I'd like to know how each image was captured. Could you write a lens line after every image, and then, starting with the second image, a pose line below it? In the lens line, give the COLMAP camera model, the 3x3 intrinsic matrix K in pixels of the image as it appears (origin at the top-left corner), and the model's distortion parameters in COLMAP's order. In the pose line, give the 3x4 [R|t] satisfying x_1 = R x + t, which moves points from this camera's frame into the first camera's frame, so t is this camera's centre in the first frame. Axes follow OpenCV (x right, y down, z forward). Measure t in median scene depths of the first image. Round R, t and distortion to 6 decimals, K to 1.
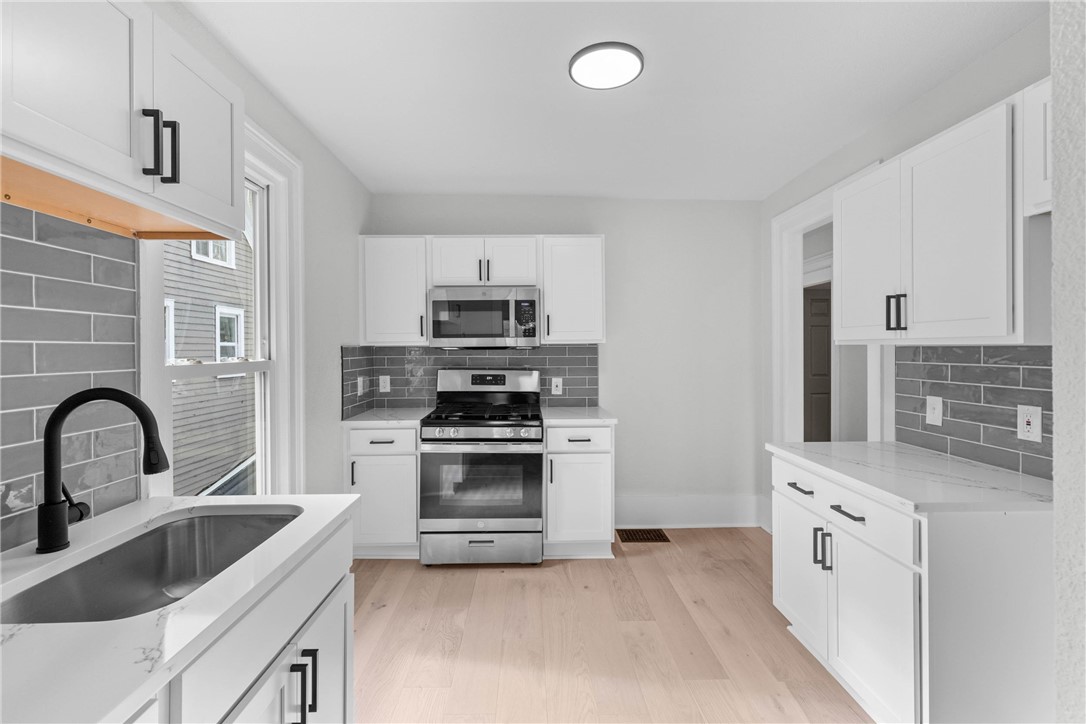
lens RADIAL K [[488.0, 0, 539.1], [0, 488.0, 350.1], [0, 0, 1]] dist [0.008315, -0.001352]
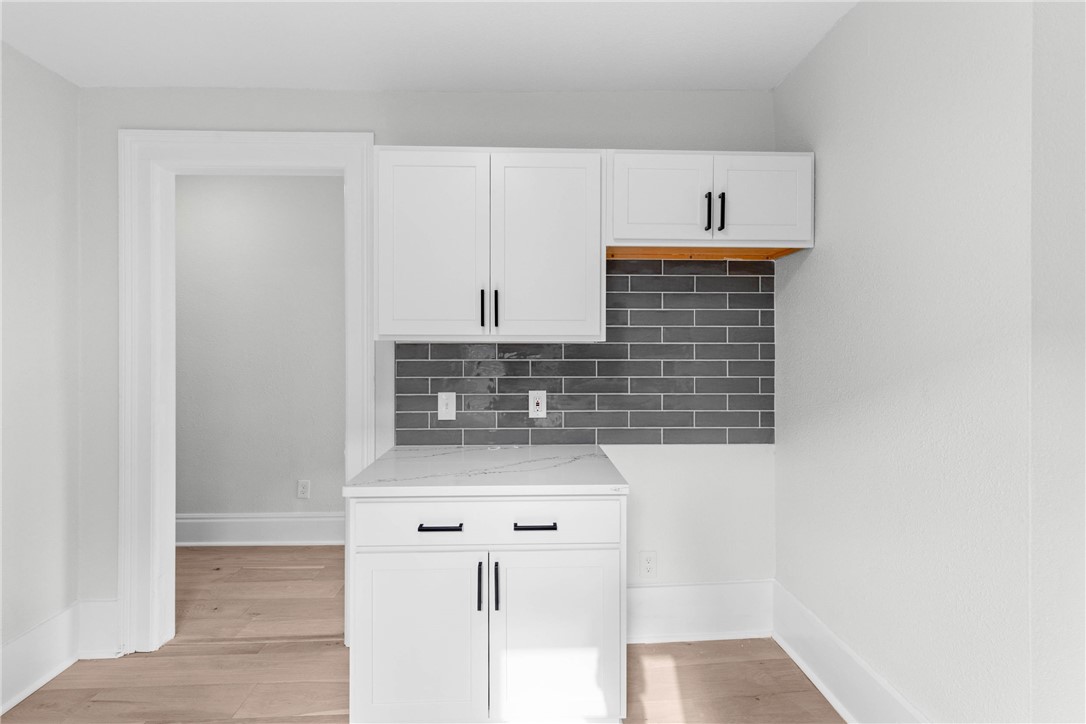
lens RADIAL K [[488.0, 0, 541.5], [0, 488.0, 344.9], [0, 0, 1]] dist [0.008315, -0.001352]
pose [[-0.012472, 0.005922, 0.999905, -0.144307], [0.002287, 0.999980, -0.005894, 0.001176], [-0.999920, 0.002213, -0.012485, 0.534533]]
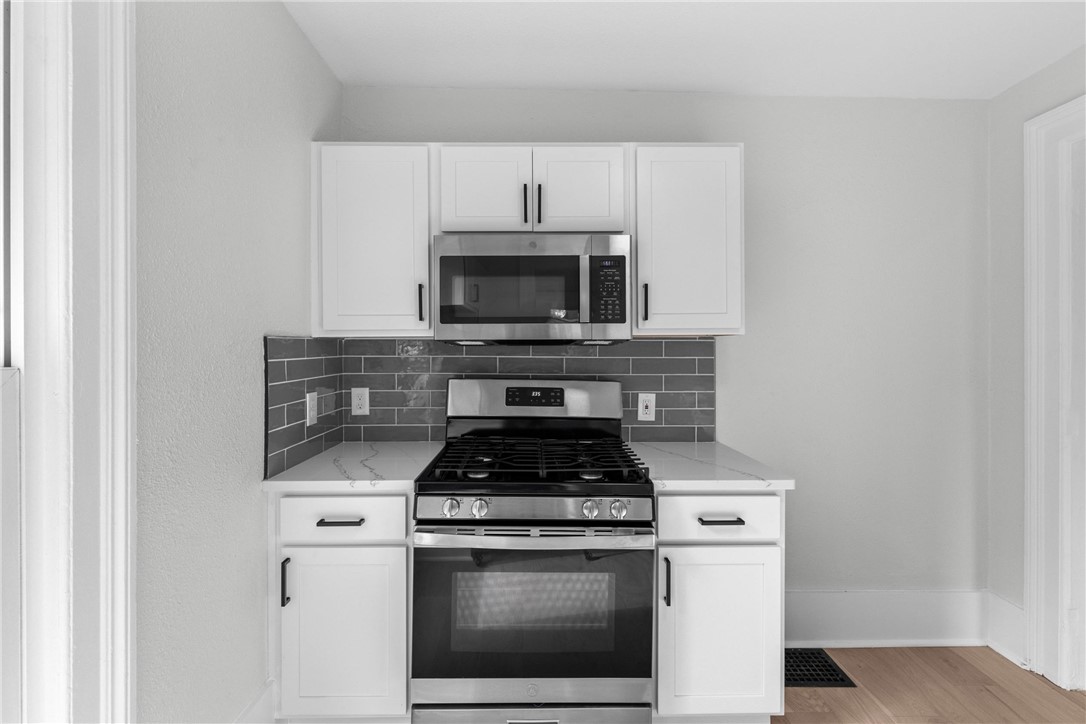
lens RADIAL K [[488.0, 0, 543.9], [0, 488.0, 346.6], [0, 0, 1]] dist [0.008315, -0.001352]
pose [[0.999924, 0.005576, -0.011011, -0.094186], [-0.005590, 0.999984, -0.001178, 0.001164], [0.011004, 0.001239, 0.999939, 0.449536]]
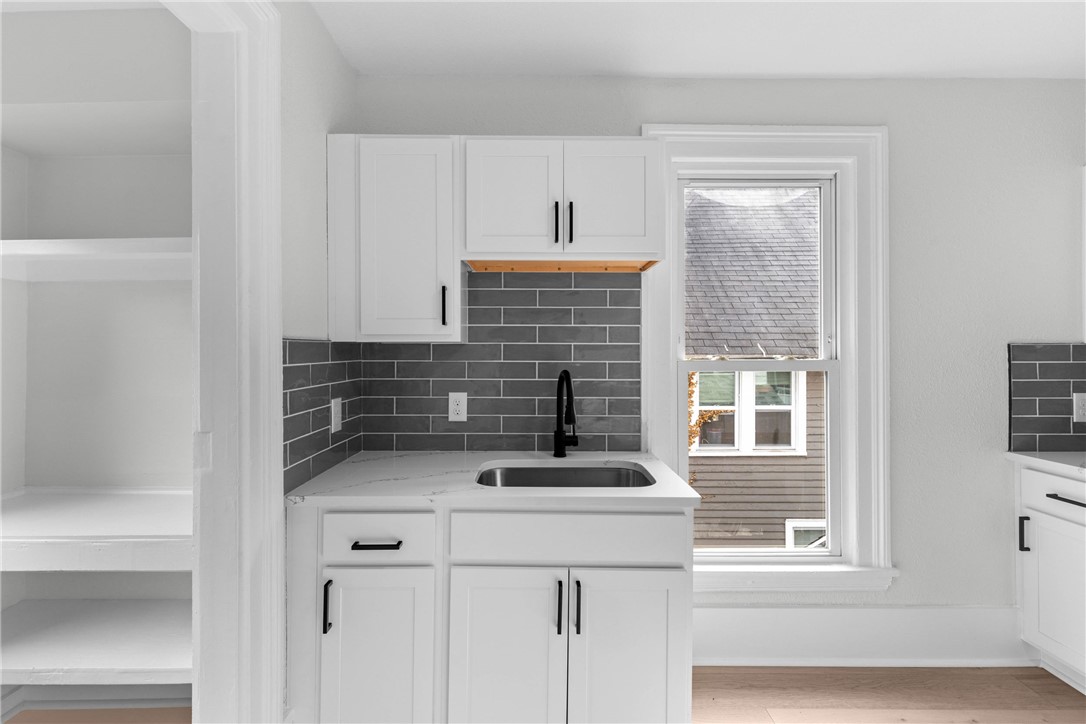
lens RADIAL K [[488.0, 0, 541.8], [0, 488.0, 348.8], [0, 0, 1]] dist [0.008315, -0.001352]
pose [[-0.012694, 0.001307, -0.999919, 0.282030], [-0.004104, 0.999991, 0.001360, 0.000083], [0.999911, 0.004121, -0.012688, 0.321332]]
